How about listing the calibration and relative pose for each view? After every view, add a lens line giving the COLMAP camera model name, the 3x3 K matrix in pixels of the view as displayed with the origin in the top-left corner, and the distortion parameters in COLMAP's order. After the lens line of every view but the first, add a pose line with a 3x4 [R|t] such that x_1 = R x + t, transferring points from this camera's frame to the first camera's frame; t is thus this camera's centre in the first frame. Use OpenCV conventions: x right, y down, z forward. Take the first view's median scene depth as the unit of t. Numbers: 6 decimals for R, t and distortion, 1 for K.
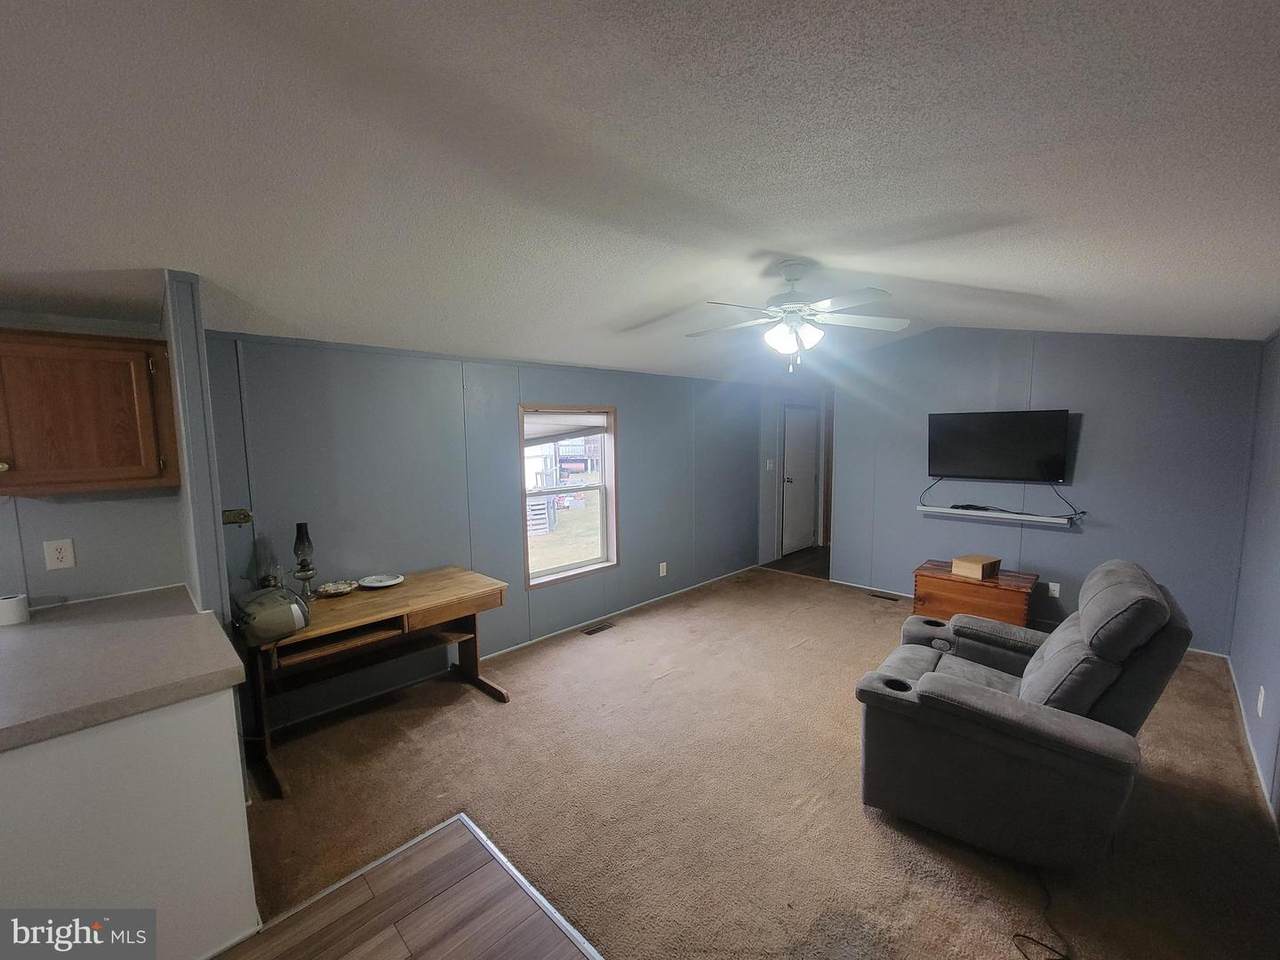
lens RADIAL K [[520.3, 0, 640.7], [0, 520.3, 490.9], [0, 0, 1]] dist [-0.001808, 0.002743]
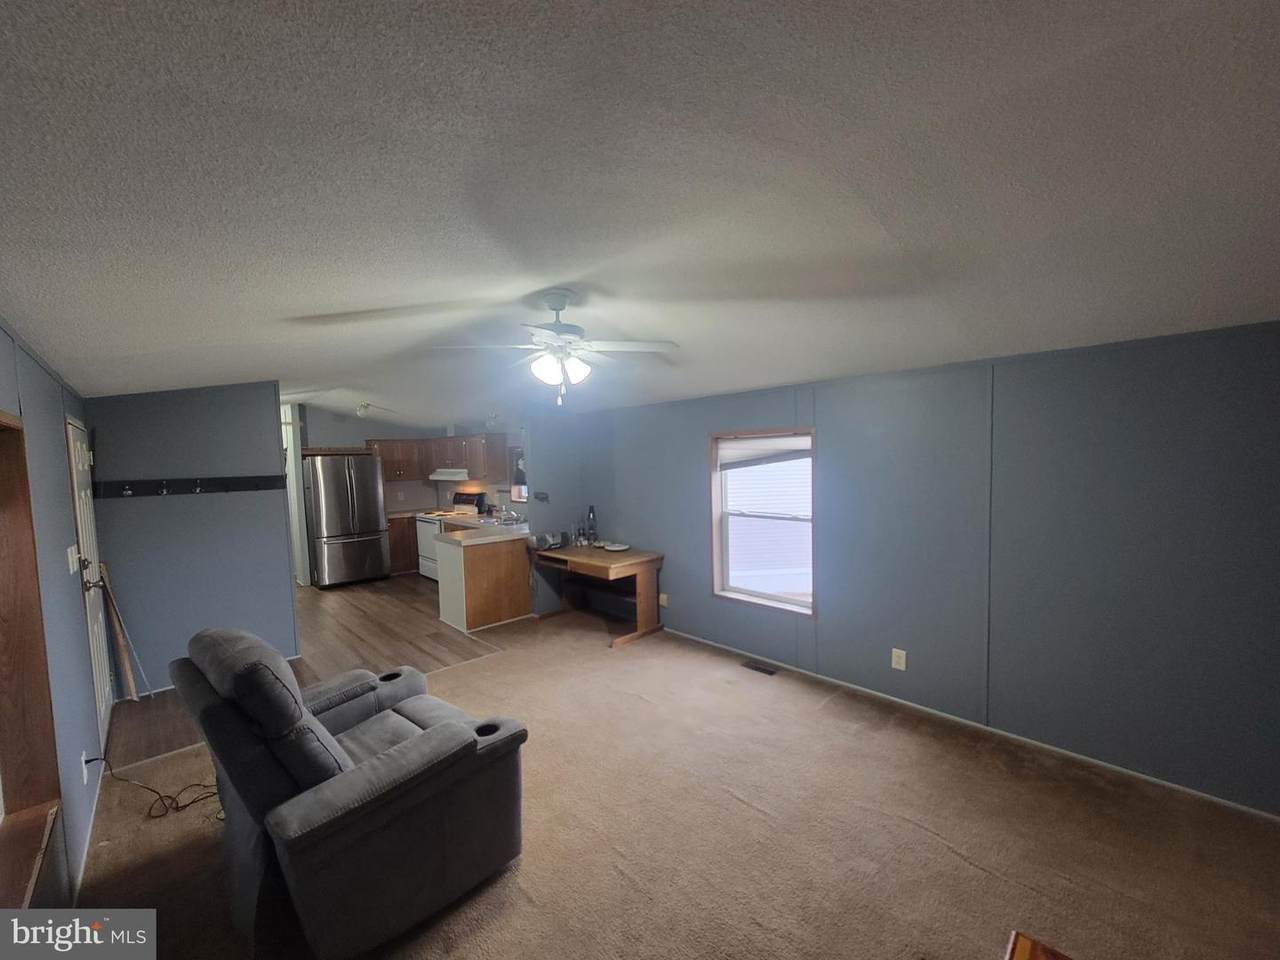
lens RADIAL K [[511.8, 0, 638.9], [0, 511.8, 492.6], [0, 0, 1]] dist [-0.001320, 0.000012]
pose [[-0.030816, 0.082273, -0.996133, 0.835115], [-0.082236, 0.993019, 0.084560, -0.109421], [0.996136, 0.084524, -0.023835, 0.804649]]
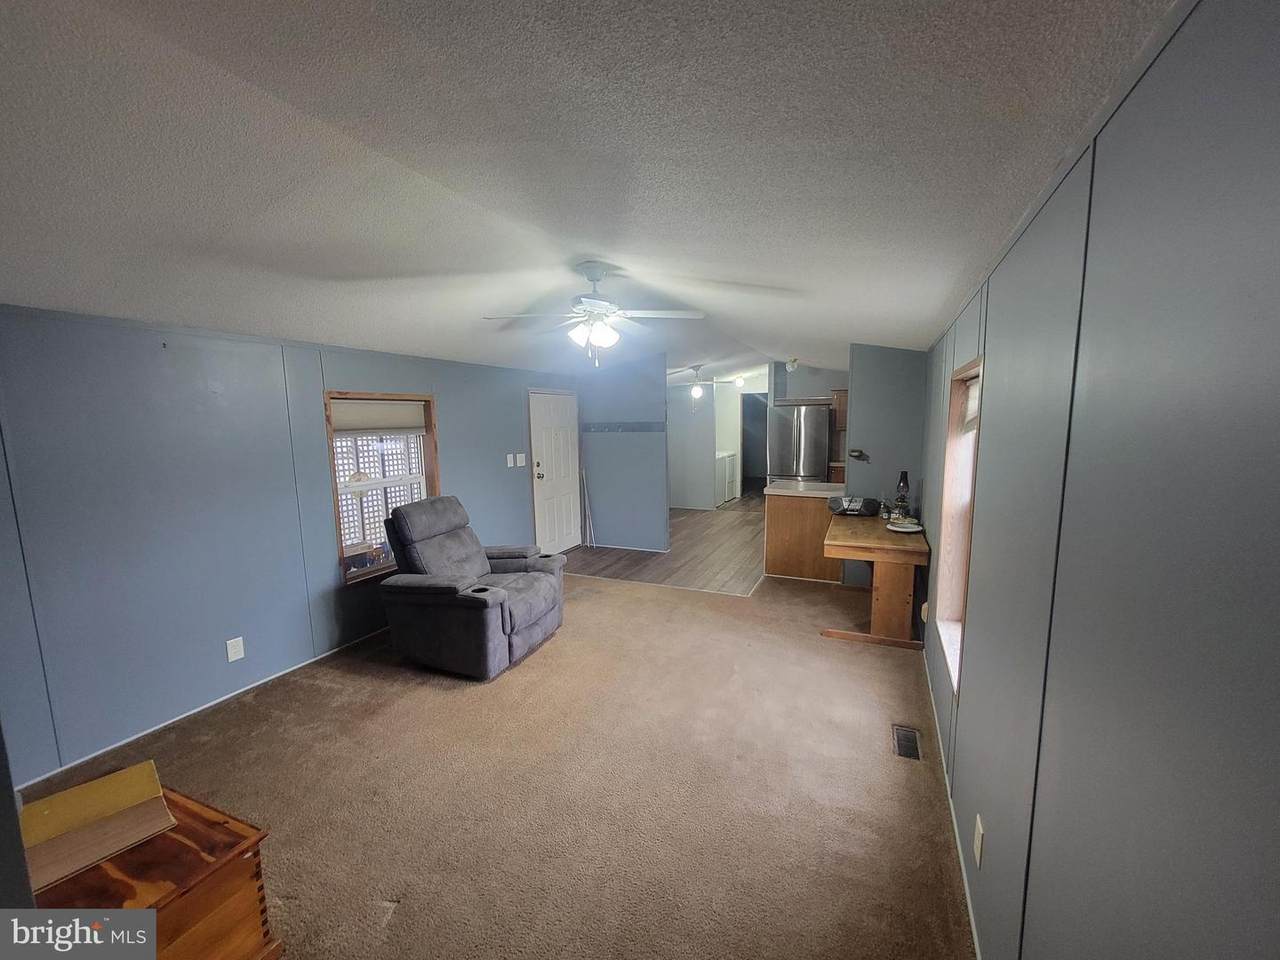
lens RADIAL K [[520.3, 0, 640.7], [0, 520.3, 490.9], [0, 0, 1]] dist [-0.001808, 0.002743]
pose [[-0.935592, 0.075576, -0.344901, 0.407015], [-0.011298, 0.969916, 0.243178, -0.164619], [0.352903, 0.231412, -0.906591, 1.413631]]
